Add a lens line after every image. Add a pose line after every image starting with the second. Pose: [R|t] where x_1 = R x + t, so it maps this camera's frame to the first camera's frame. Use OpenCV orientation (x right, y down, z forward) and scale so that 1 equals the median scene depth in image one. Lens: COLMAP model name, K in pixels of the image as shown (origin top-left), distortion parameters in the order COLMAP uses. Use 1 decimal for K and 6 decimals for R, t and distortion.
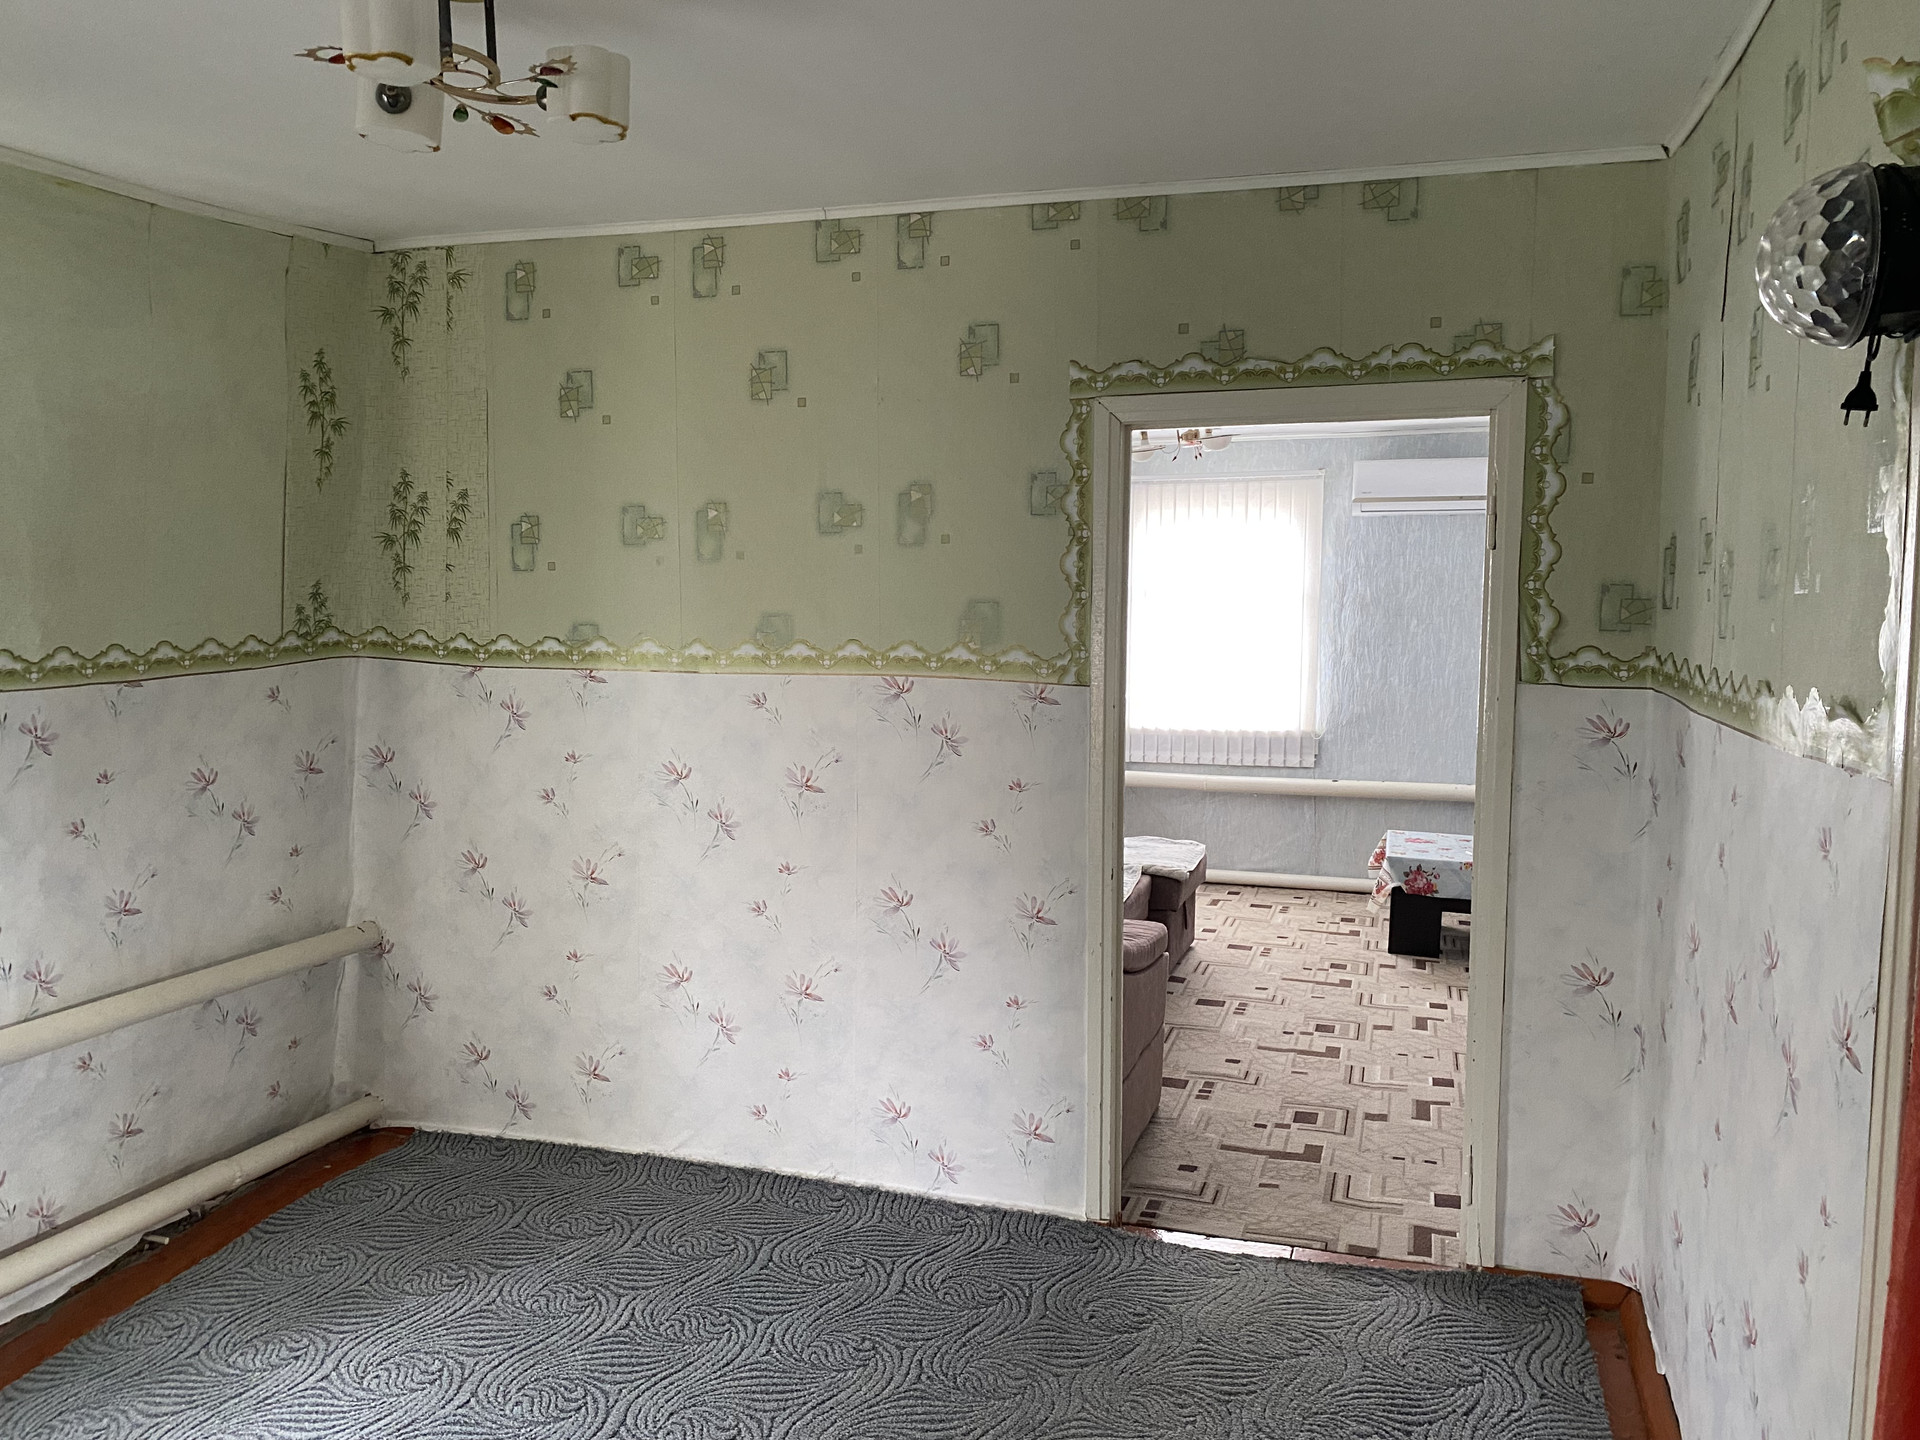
lens RADIAL K [[1449.2, 0, 960.0], [0, 1449.2, 720.0], [0, 0, 1]] dist [0.131666, -0.002229]
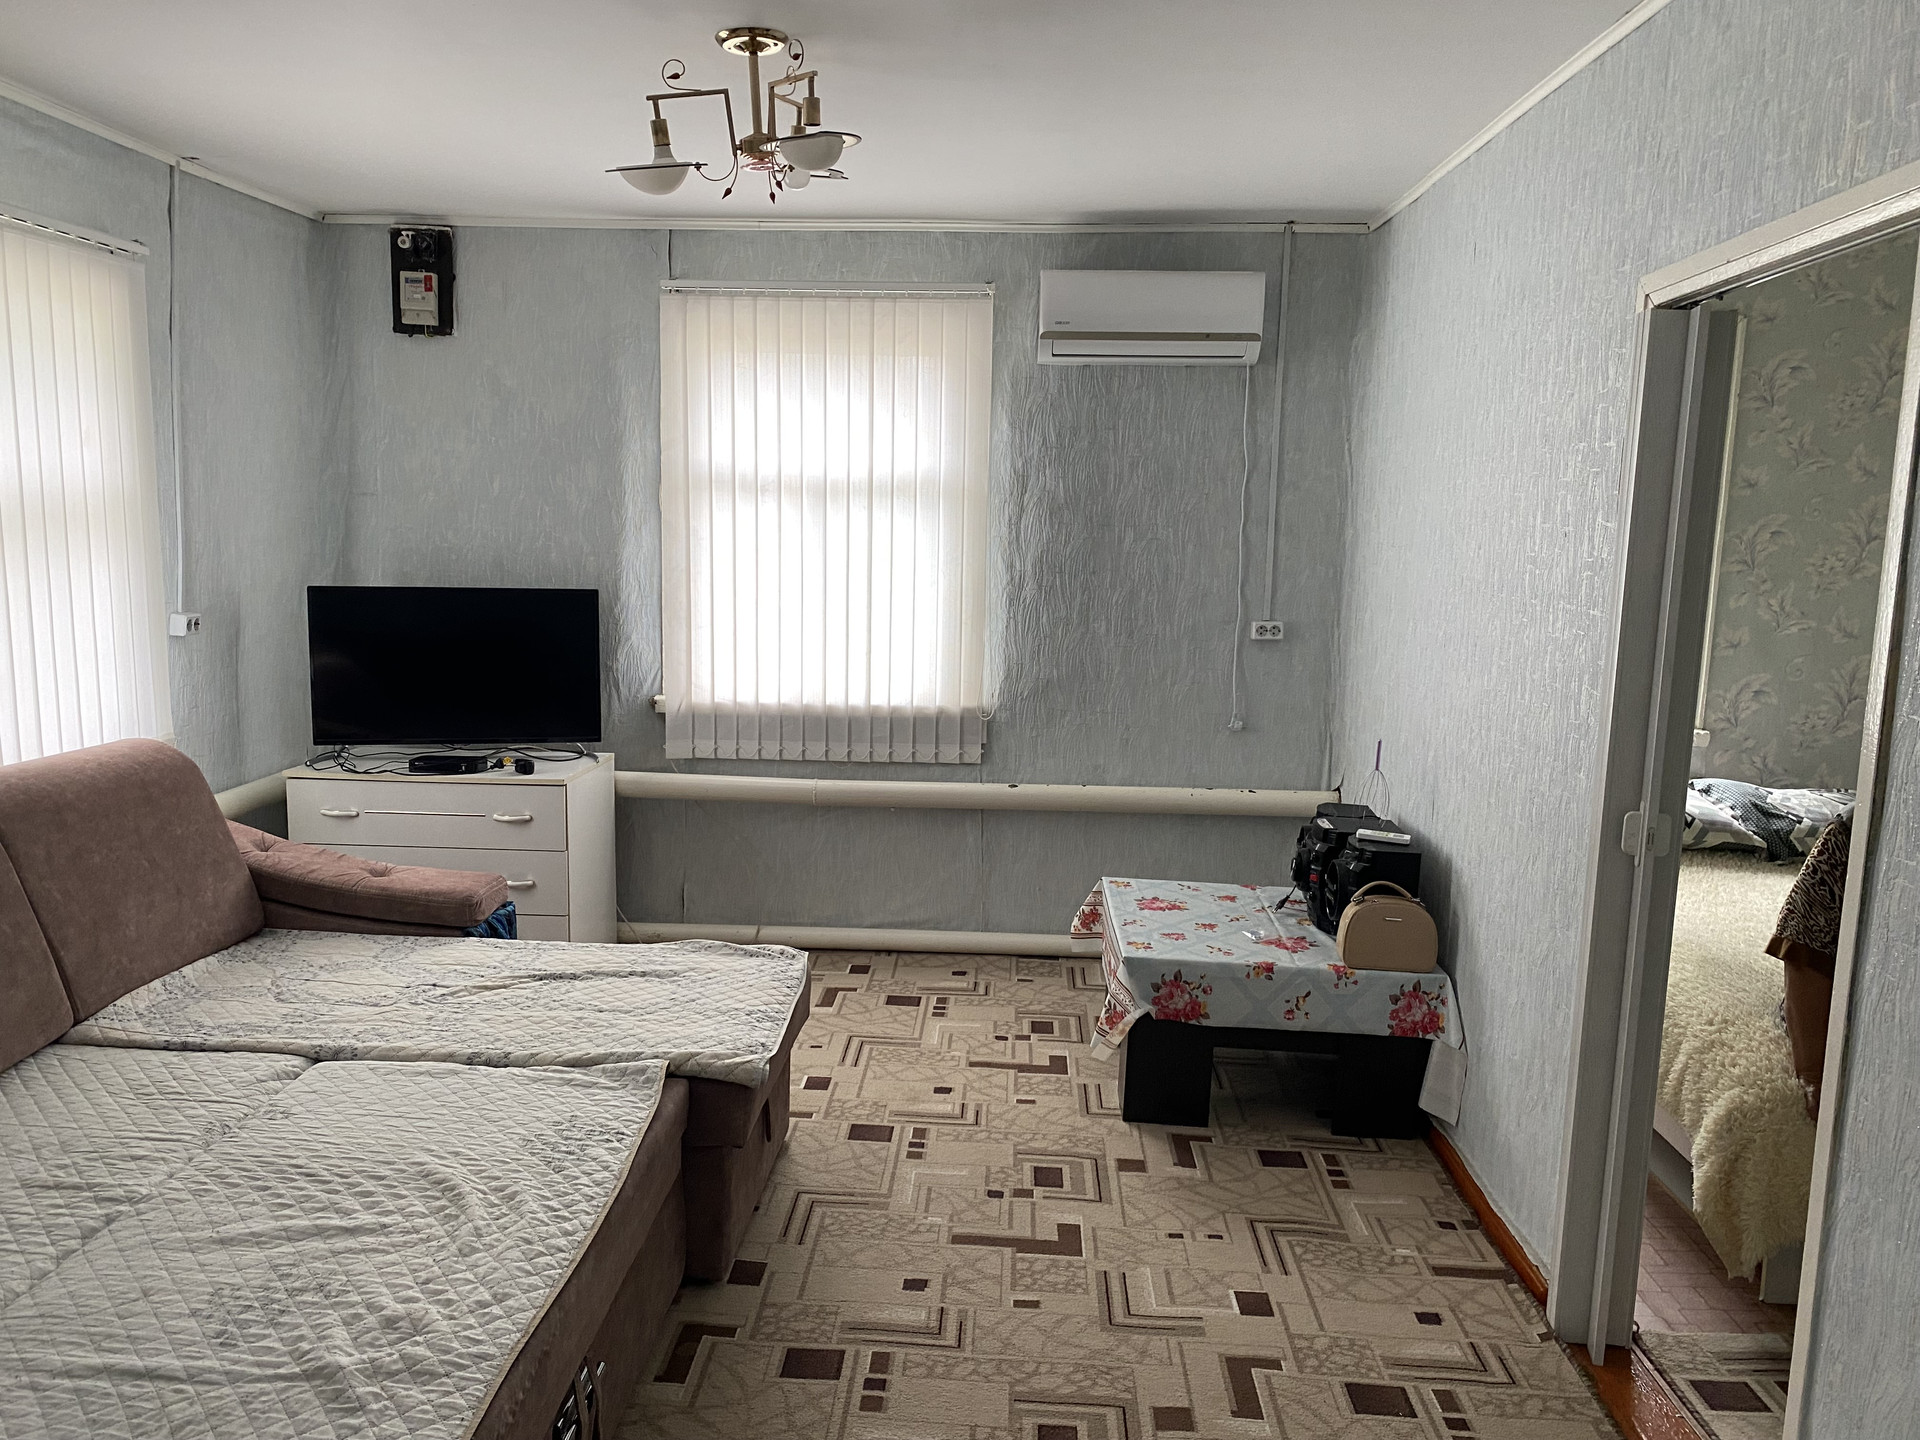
lens RADIAL K [[1449.2, 0, 960.0], [0, 1449.2, 720.0], [0, 0, 1]] dist [0.131666, -0.002229]
pose [[0.967233, -0.024378, 0.252718, 0.075601], [0.007184, 0.997609, 0.068737, -0.031029], [-0.253790, -0.064670, 0.965095, 0.401745]]
